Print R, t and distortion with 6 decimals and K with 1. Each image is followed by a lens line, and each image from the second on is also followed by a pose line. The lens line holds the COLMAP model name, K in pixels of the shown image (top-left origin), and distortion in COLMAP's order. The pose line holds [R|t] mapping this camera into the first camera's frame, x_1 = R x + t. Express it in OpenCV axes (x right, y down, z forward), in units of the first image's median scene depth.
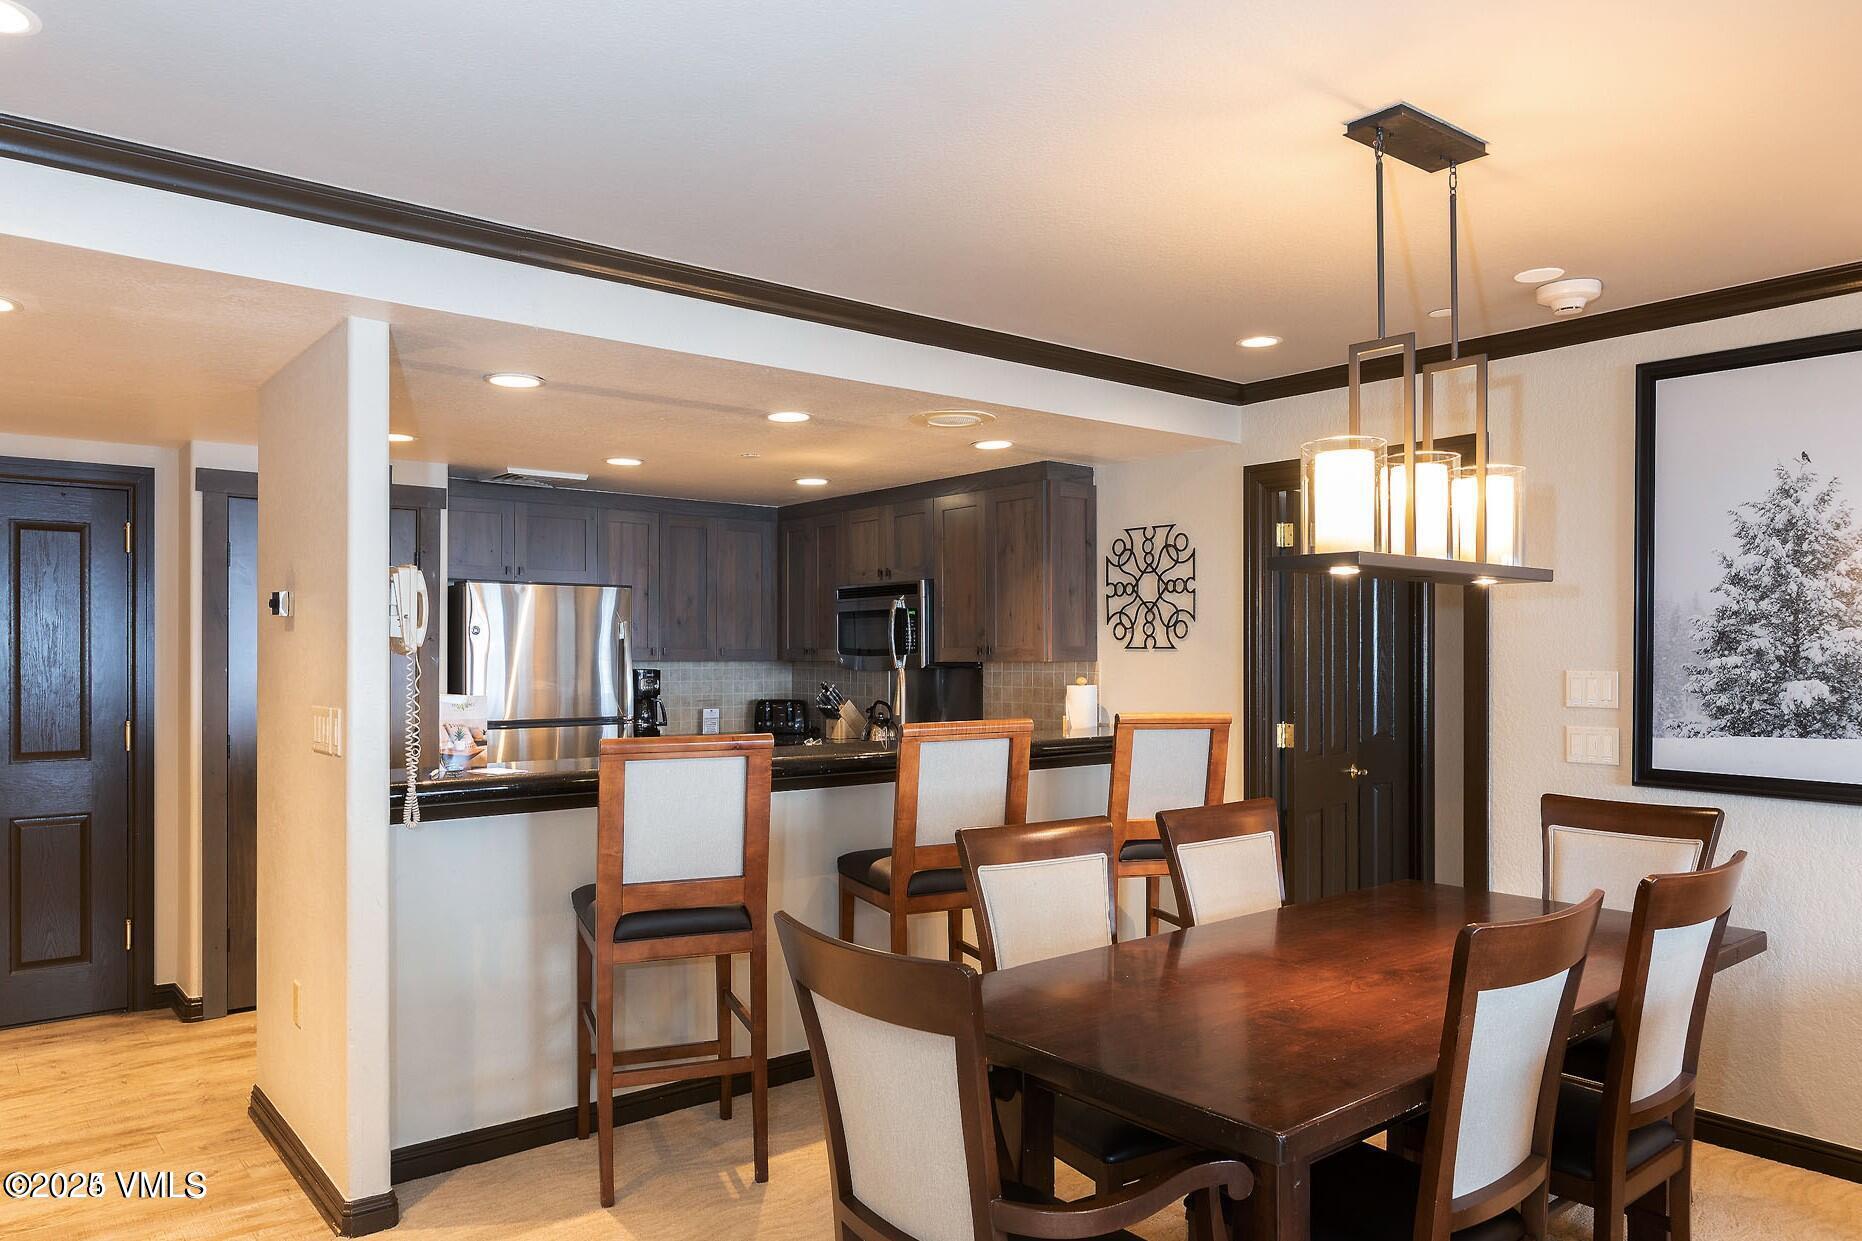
lens RADIAL K [[1281.3, 0, 930.3], [0, 1281.3, 634.4], [0, 0, 1]] dist [0.005567, 0.000892]
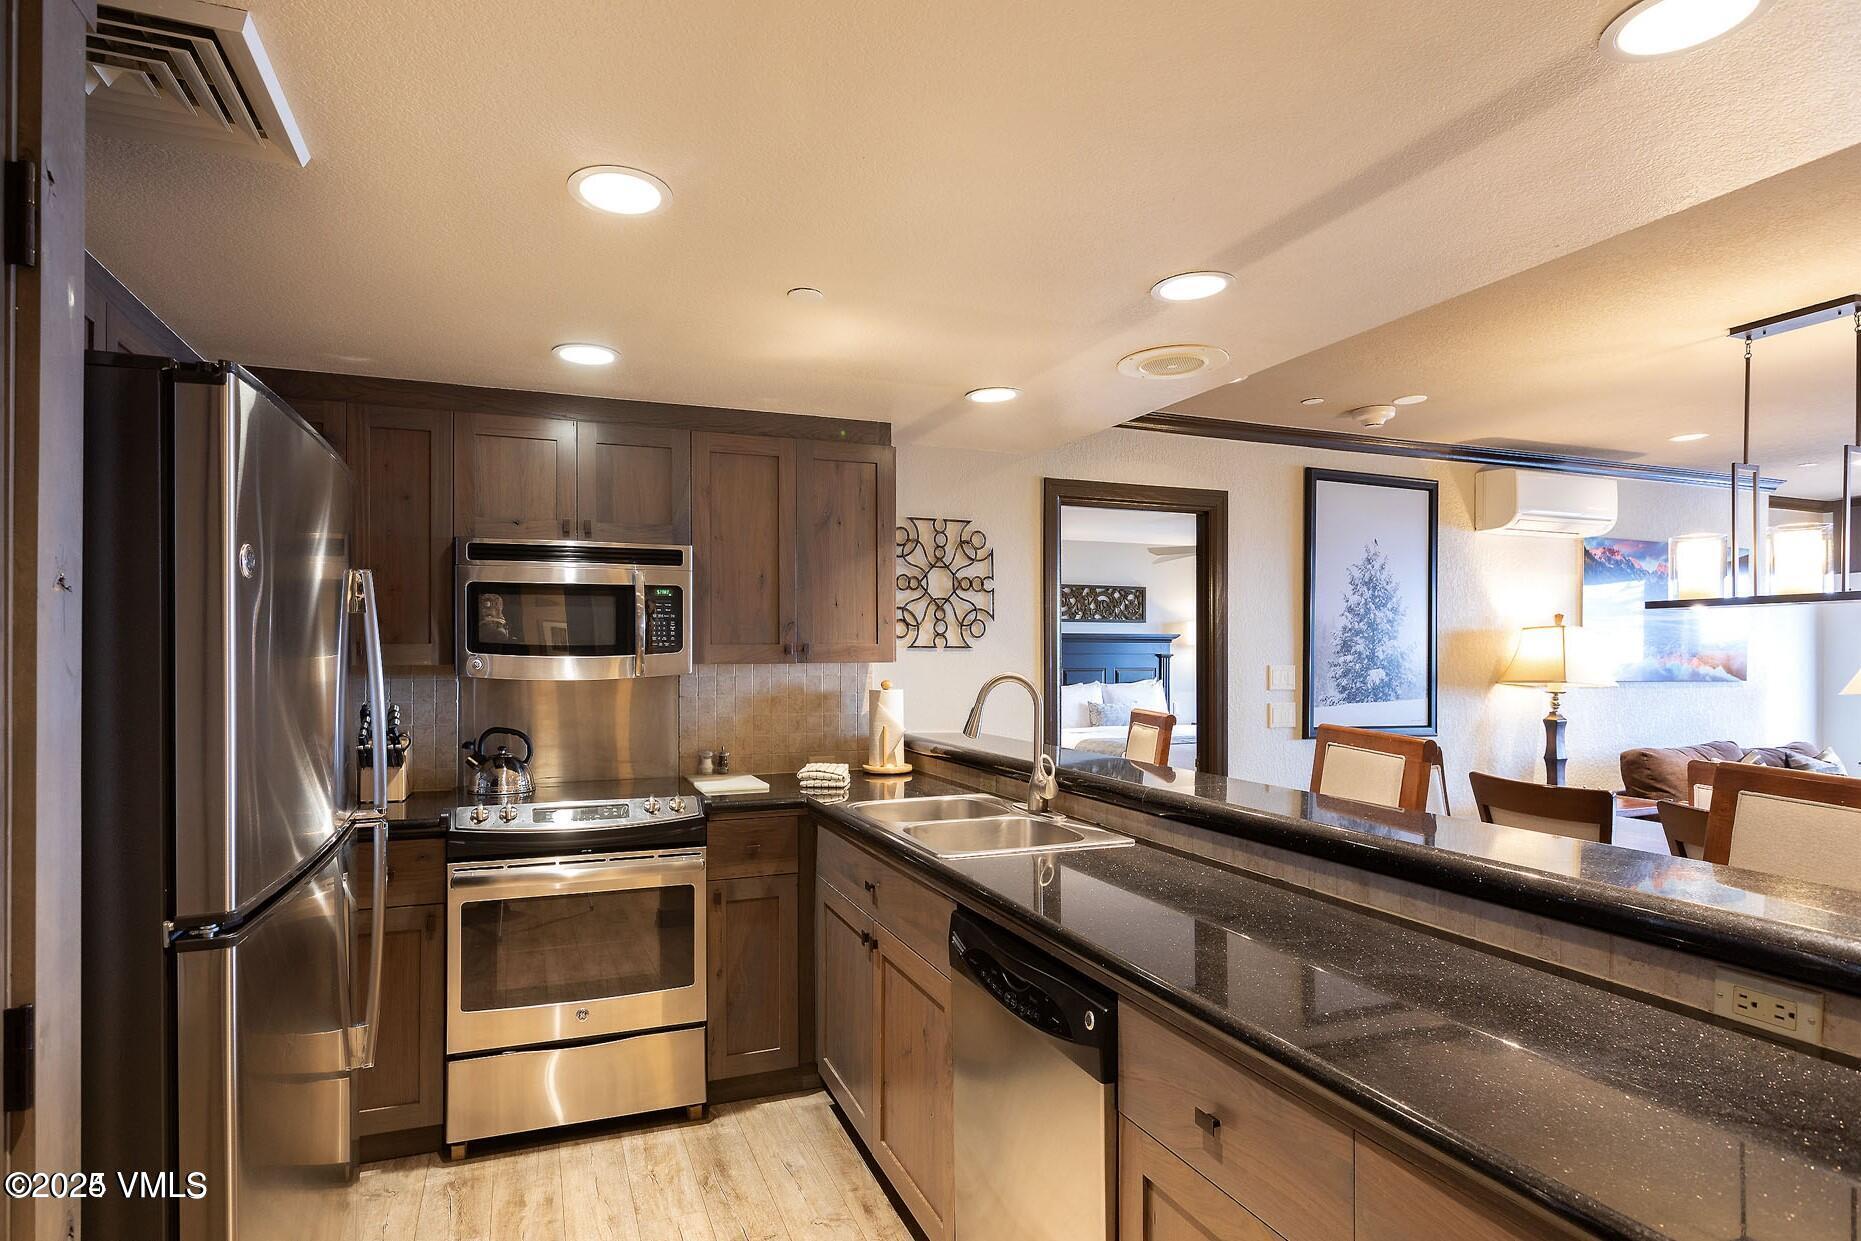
lens RADIAL K [[947.9, 0, 884.1], [0, 947.9, 648.2], [0, 0, 1]] dist [0.000833, 0.000279]
pose [[0.315963, 0.004258, 0.948762, -0.515622], [-0.016337, 0.999866, 0.000953, 0.011414], [-0.948631, -0.015801, 0.315990, 0.833129]]
